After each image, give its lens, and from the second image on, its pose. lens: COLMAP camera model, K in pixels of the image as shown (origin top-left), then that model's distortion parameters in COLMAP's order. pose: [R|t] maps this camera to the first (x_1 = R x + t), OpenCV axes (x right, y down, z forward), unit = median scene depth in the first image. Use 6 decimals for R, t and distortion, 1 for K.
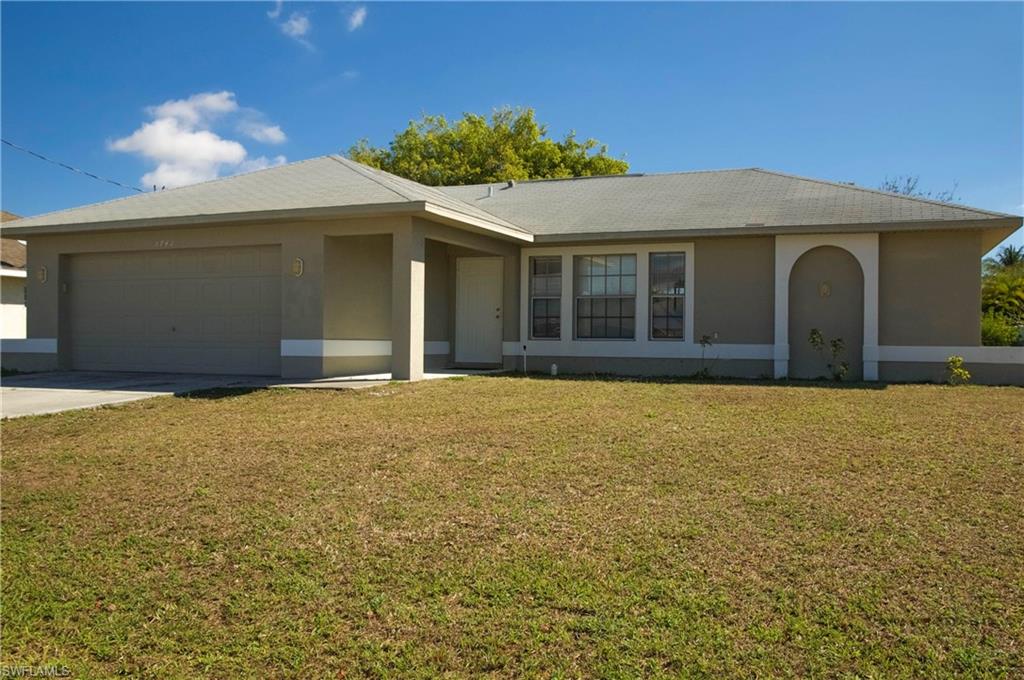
lens RADIAL K [[879.5, 0, 511.9], [0, 879.5, 336.5], [0, 0, 1]] dist [-0.060799, -0.005101]
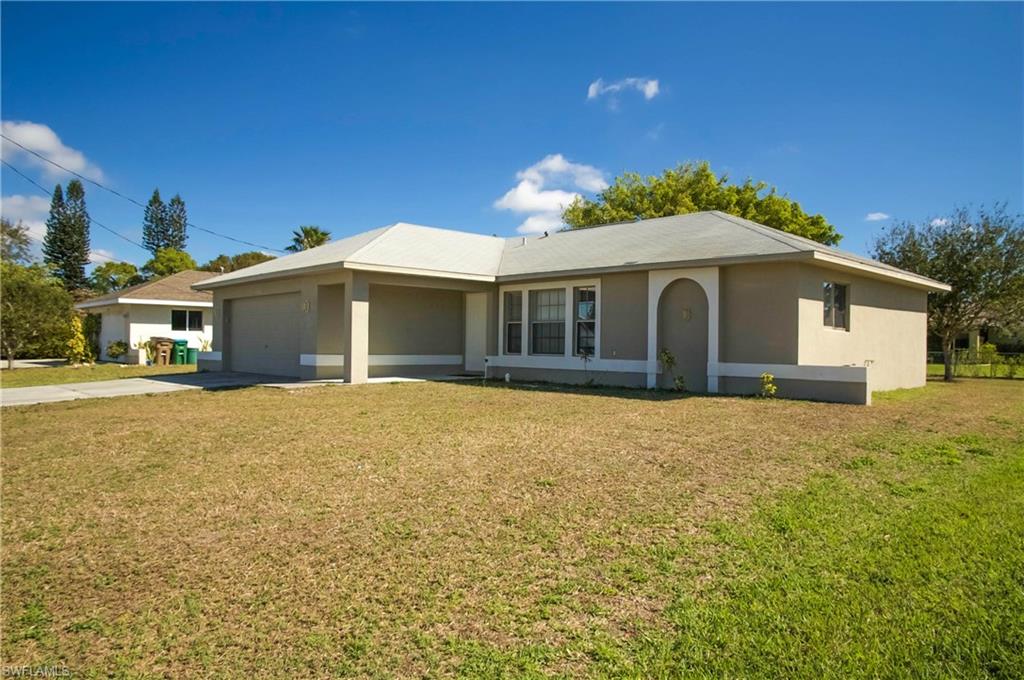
lens RADIAL K [[705.0, 0, 512.2], [0, 705.0, 348.2], [0, 0, 1]] dist [-0.072791, 0.003700]
pose [[0.920928, 0.003300, -0.389719, 0.506361], [-0.002571, 0.999994, 0.002392, -0.009985], [0.389724, -0.001201, 0.920931, 0.025447]]
